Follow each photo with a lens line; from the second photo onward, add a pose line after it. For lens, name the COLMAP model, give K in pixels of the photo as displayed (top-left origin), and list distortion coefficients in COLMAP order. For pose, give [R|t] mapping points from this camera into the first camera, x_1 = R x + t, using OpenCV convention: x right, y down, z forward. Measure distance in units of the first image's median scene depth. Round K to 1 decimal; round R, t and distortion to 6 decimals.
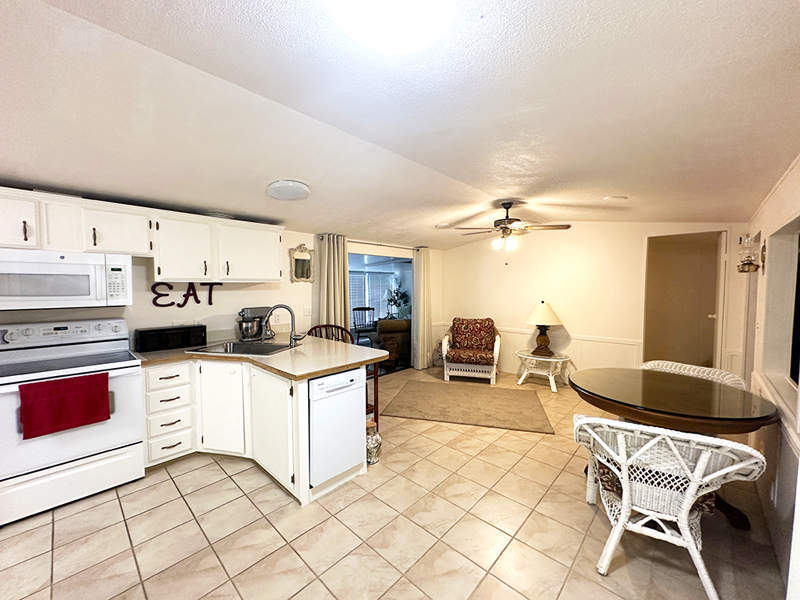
lens RADIAL K [[320.2, 0, 399.6], [0, 320.2, 300.8], [0, 0, 1]] dist [0.001255, -0.000610]
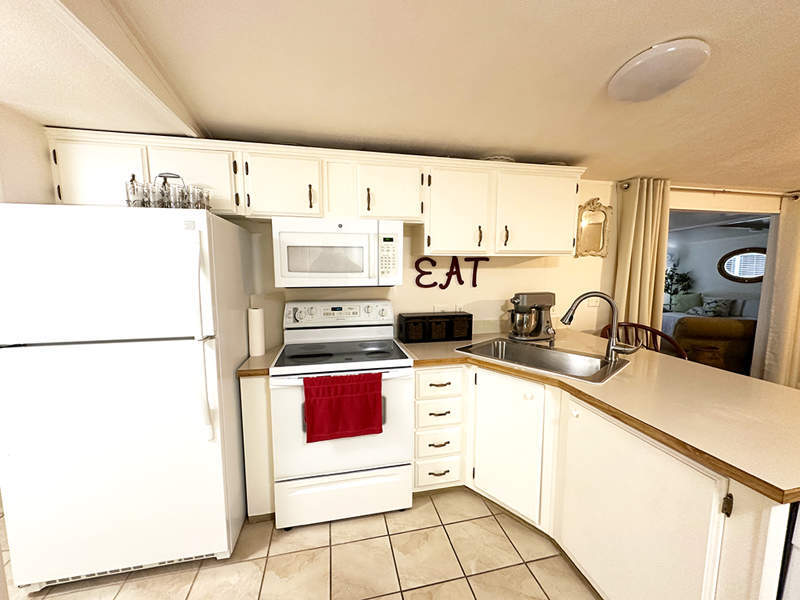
lens RADIAL K [[320.2, 0, 398.9], [0, 320.2, 303.2], [0, 0, 1]] dist [0.001255, -0.000610]
pose [[0.823809, 0.066186, -0.562990, -0.371401], [-0.026959, 0.996611, 0.077715, -0.003249], [0.566226, -0.048845, 0.822802, 0.326248]]
